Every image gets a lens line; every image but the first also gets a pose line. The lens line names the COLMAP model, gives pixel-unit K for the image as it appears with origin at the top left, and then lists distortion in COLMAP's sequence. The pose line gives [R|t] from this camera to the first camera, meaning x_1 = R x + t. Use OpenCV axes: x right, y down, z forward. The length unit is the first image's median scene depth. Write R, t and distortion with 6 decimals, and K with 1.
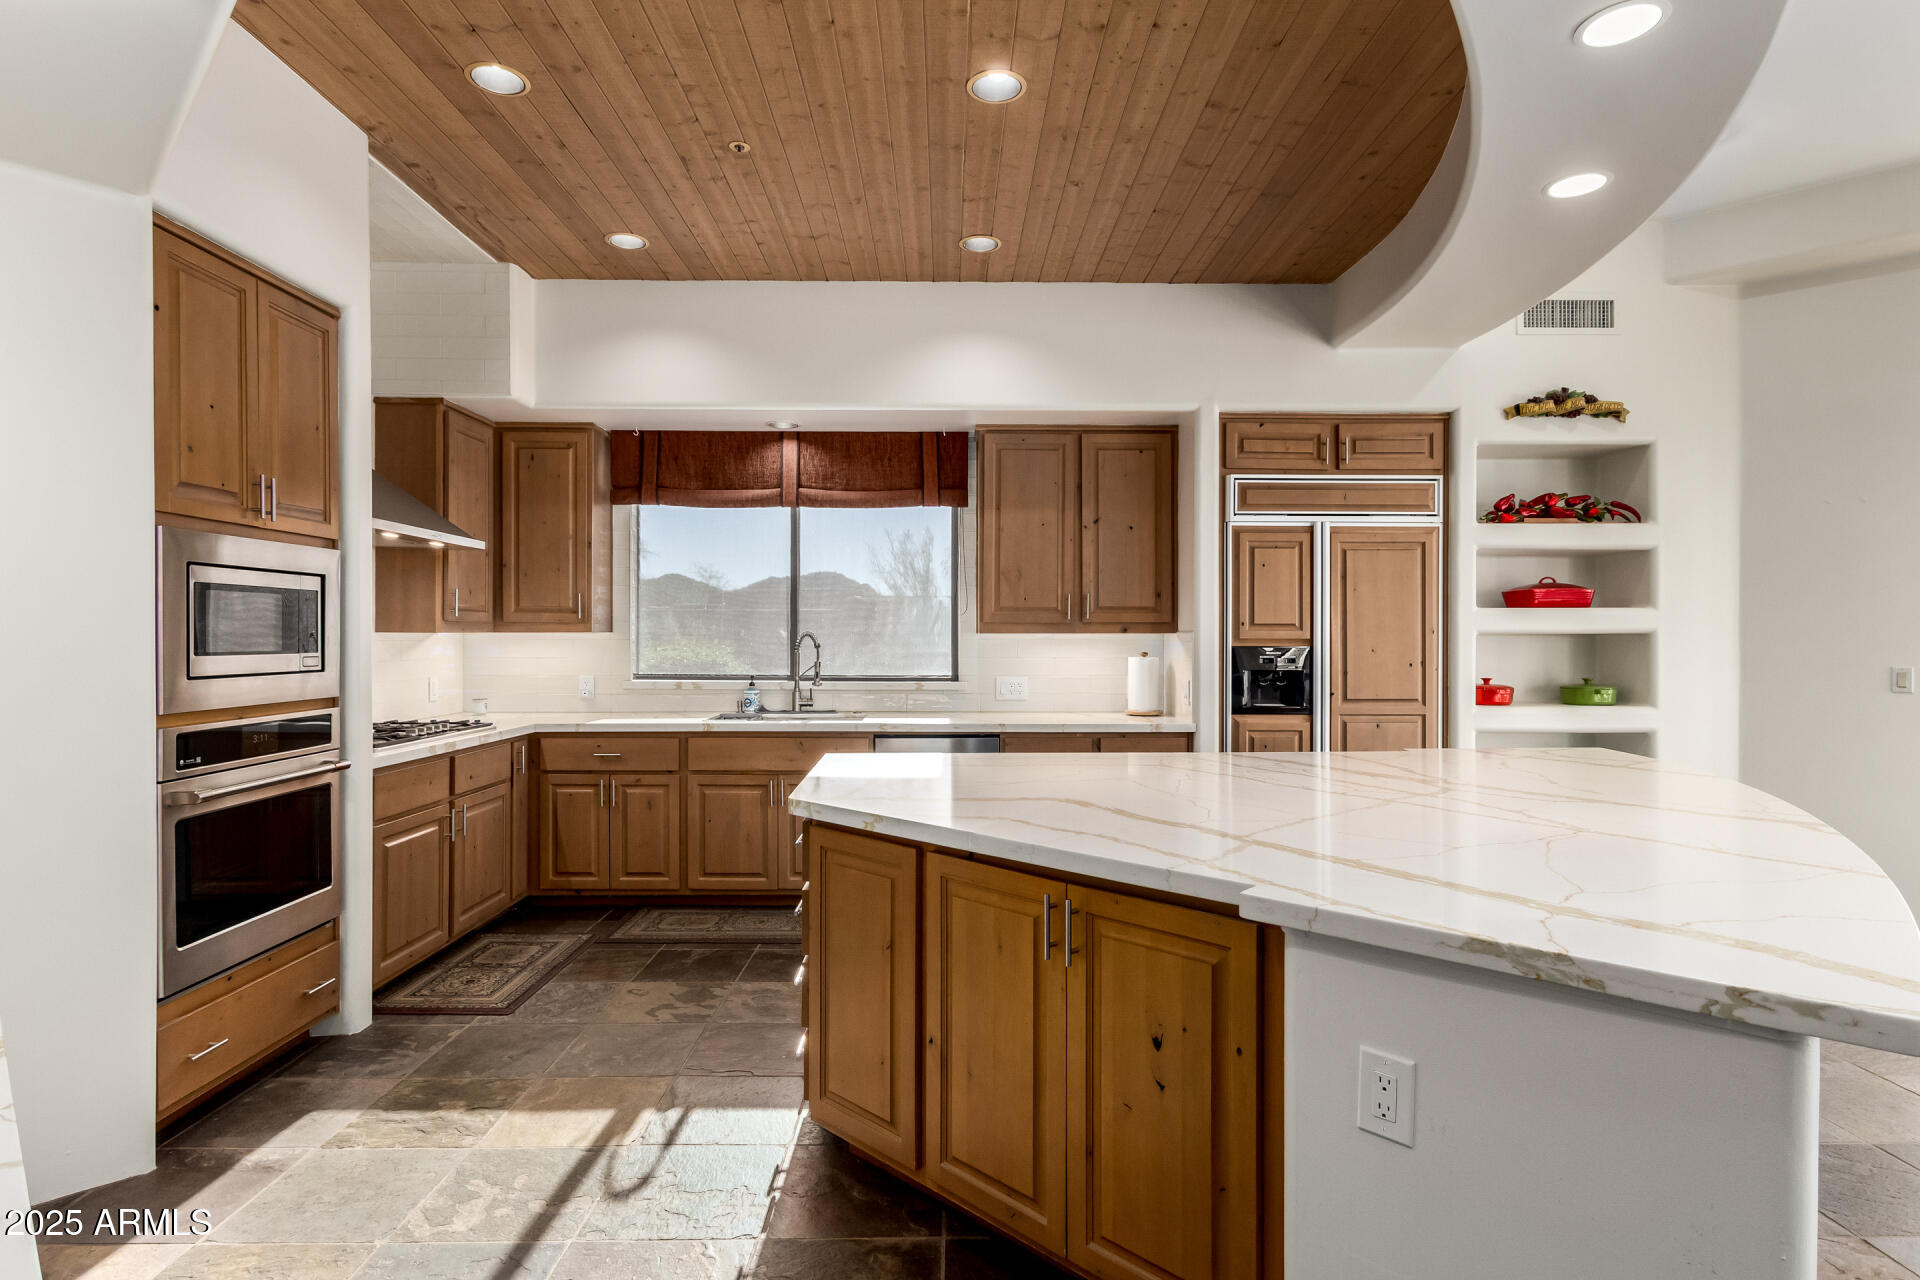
lens RADIAL K [[983.4, 0, 960.0], [0, 983.4, 640.0], [0, 0, 1]] dist [-0.000129, 0.000104]
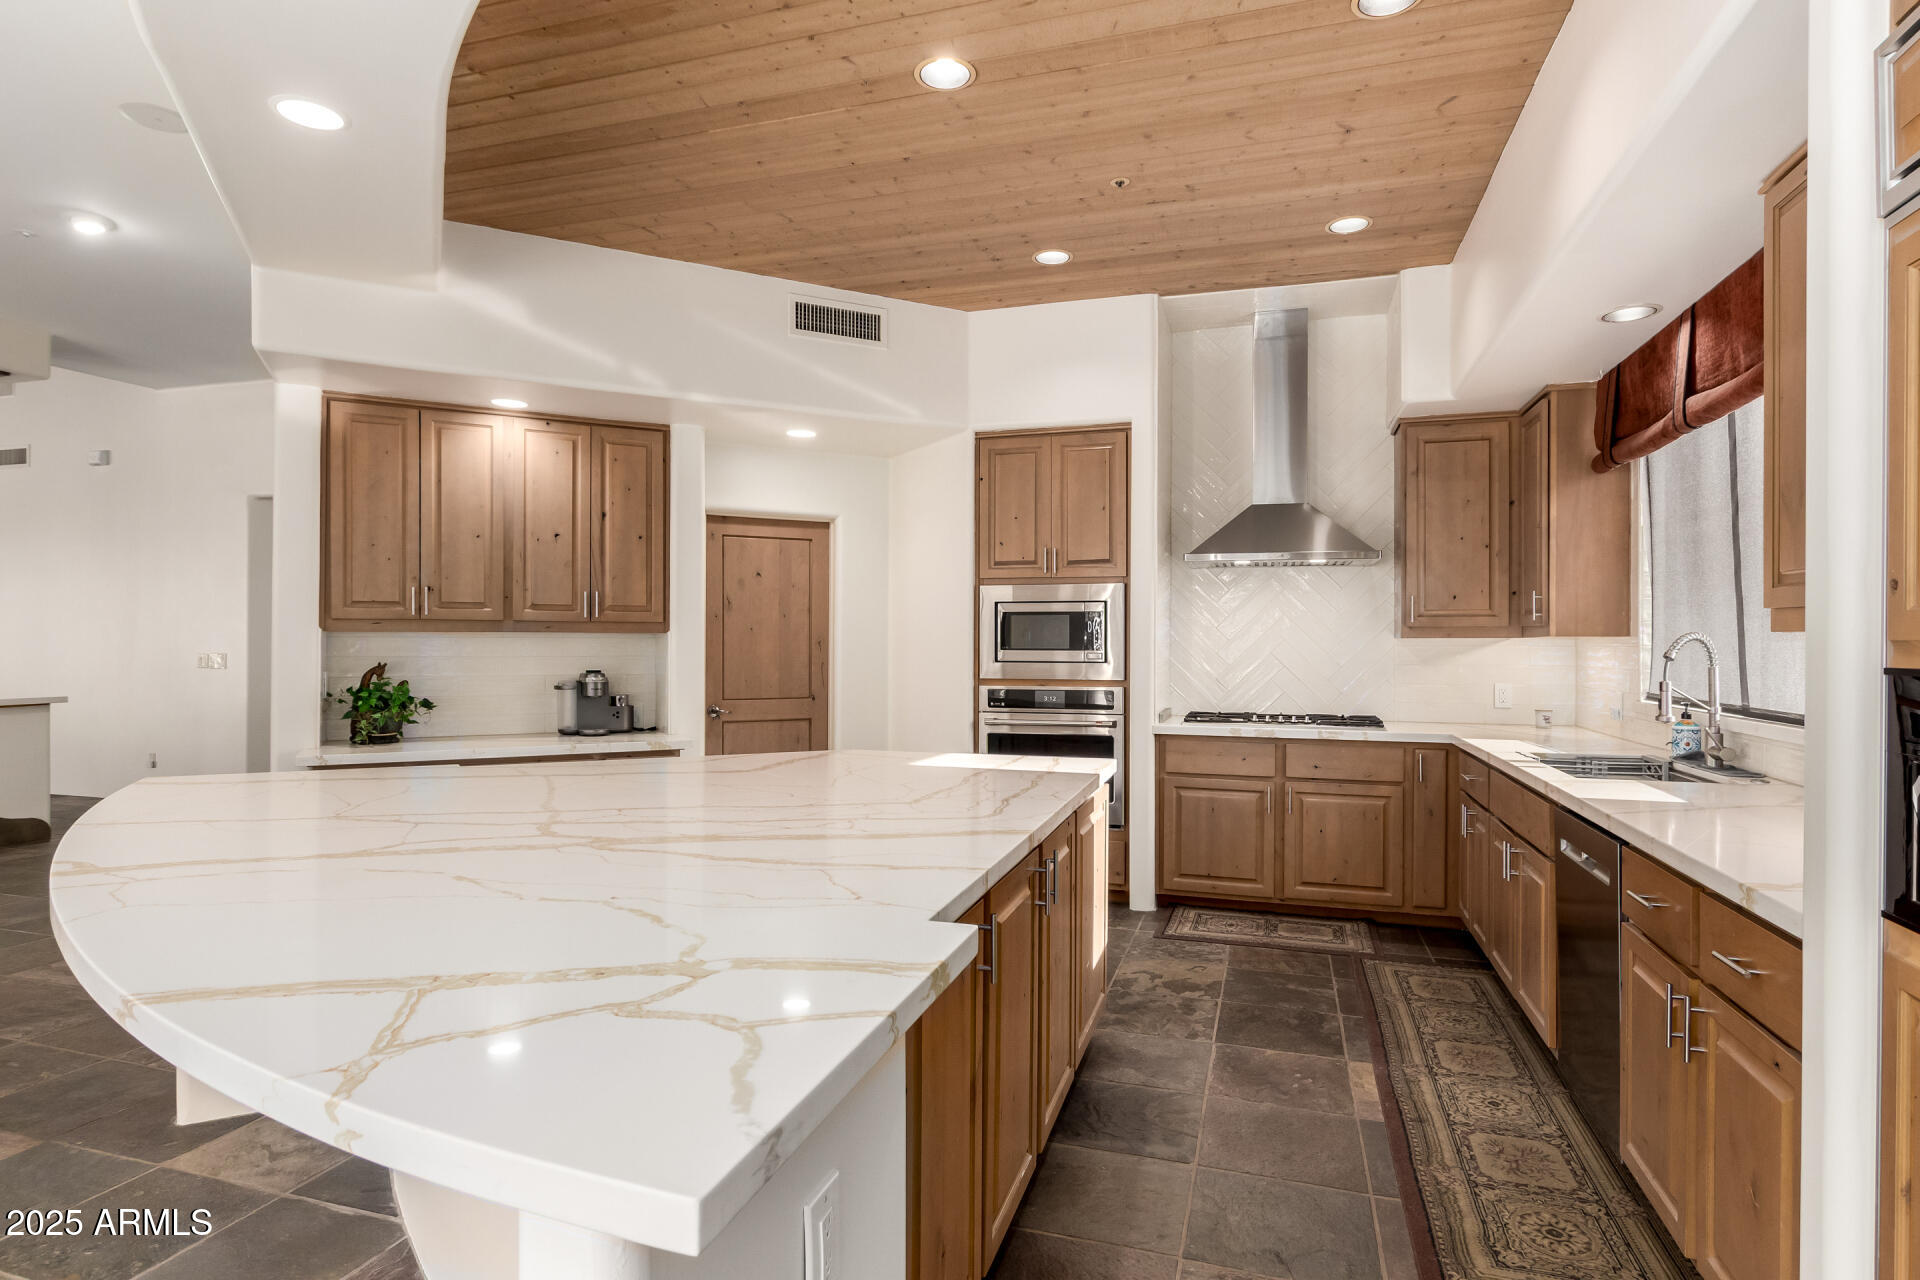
lens RADIAL K [[986.9, 0, 960.0], [0, 986.9, 640.0], [0, 0, 1]] dist [0.000989, 0.000217]
pose [[-0.303672, -0.006529, -0.952754, 0.776101], [-0.008839, 0.999953, -0.004035, 0.003197], [0.952736, 0.007196, -0.303716, 1.061382]]
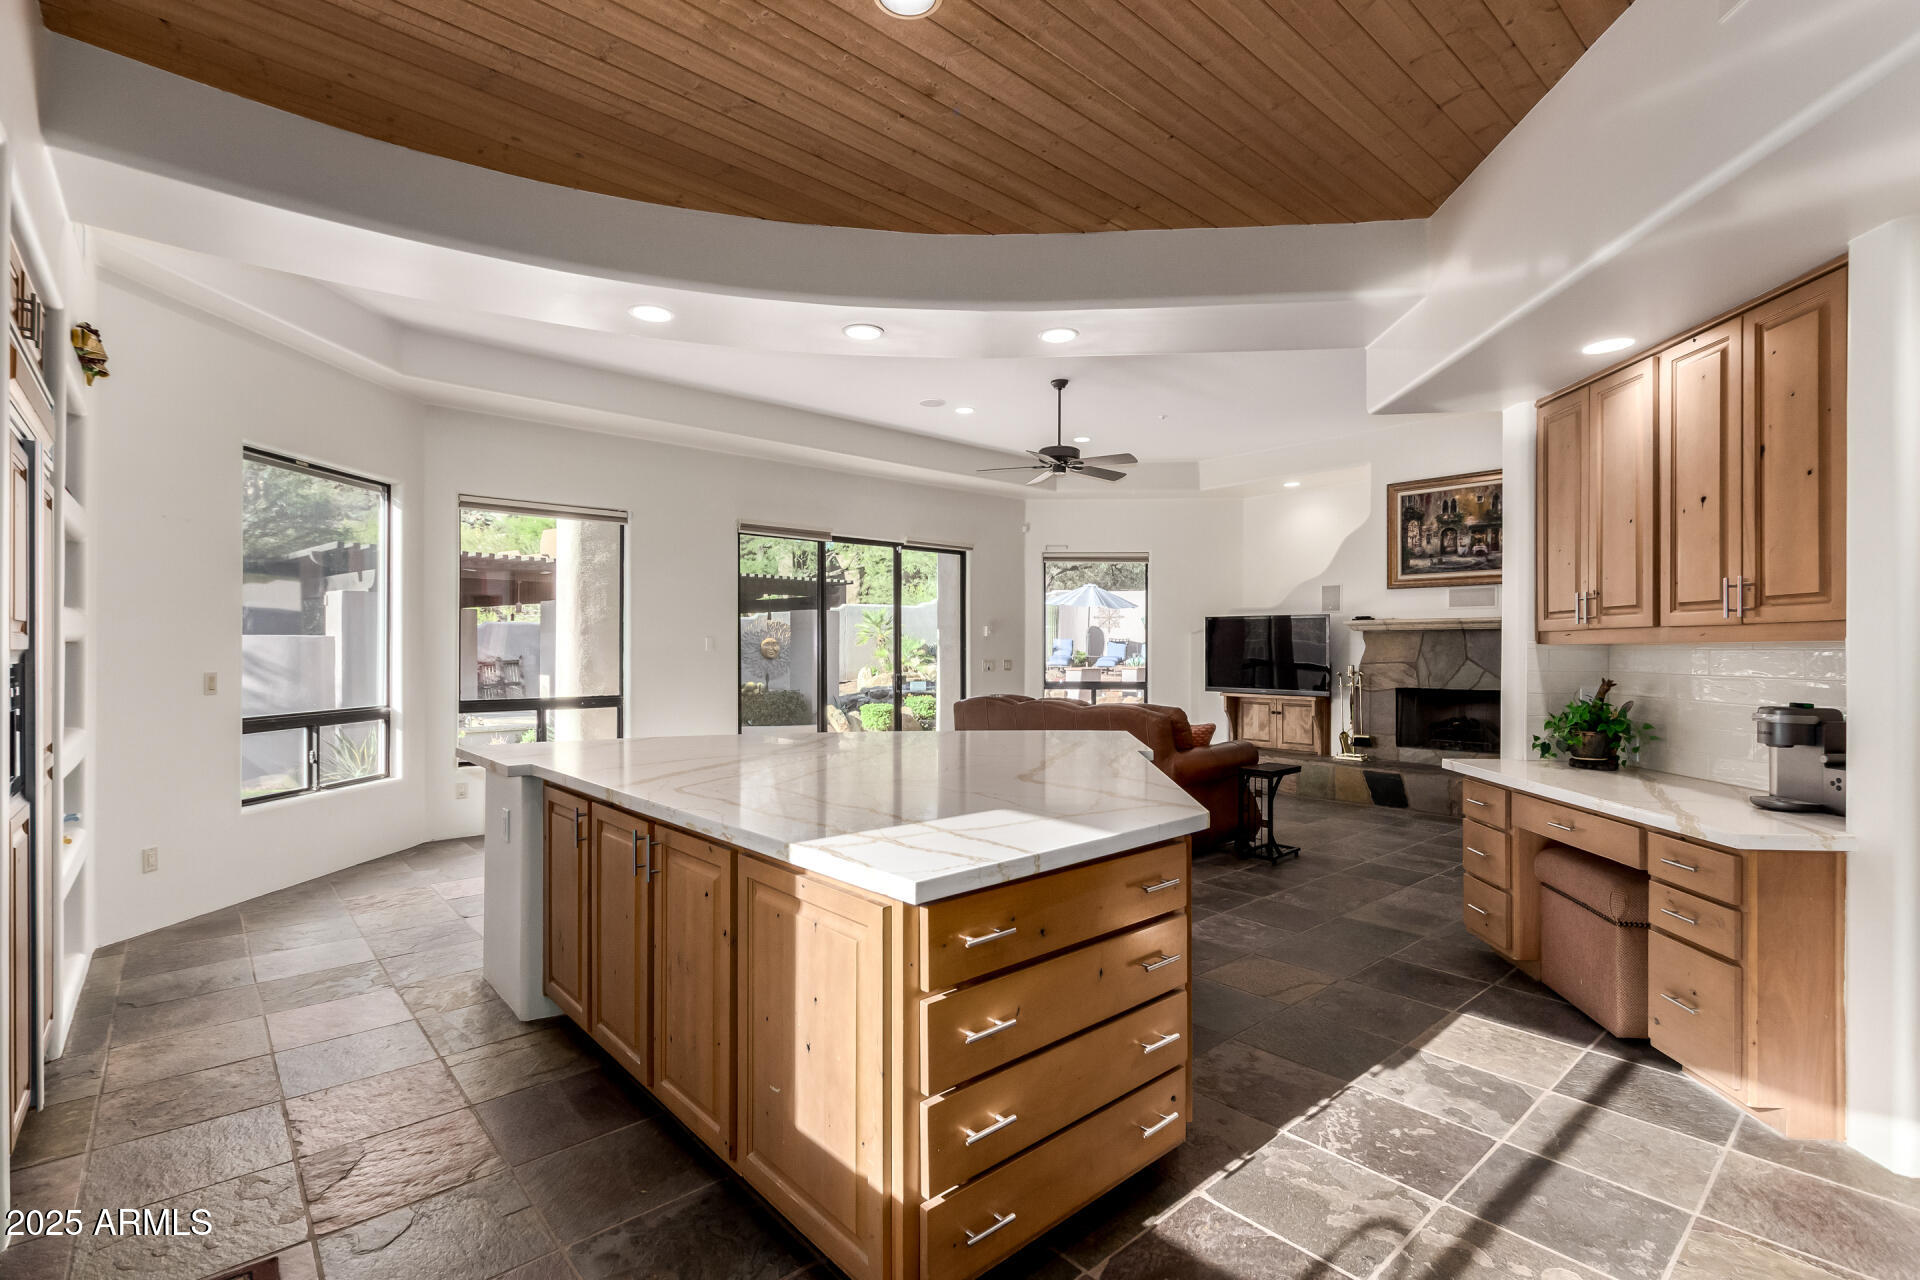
lens RADIAL K [[887.0, 0, 960.0], [0, 887.0, 640.0], [0, 0, 1]] dist [0.002585, -0.001960]
pose [[-0.658503, 0.004816, 0.752563, -0.452189], [0.001305, 0.999985, -0.005257, -0.005393], [-0.752577, -0.002480, -0.658500, 1.182317]]
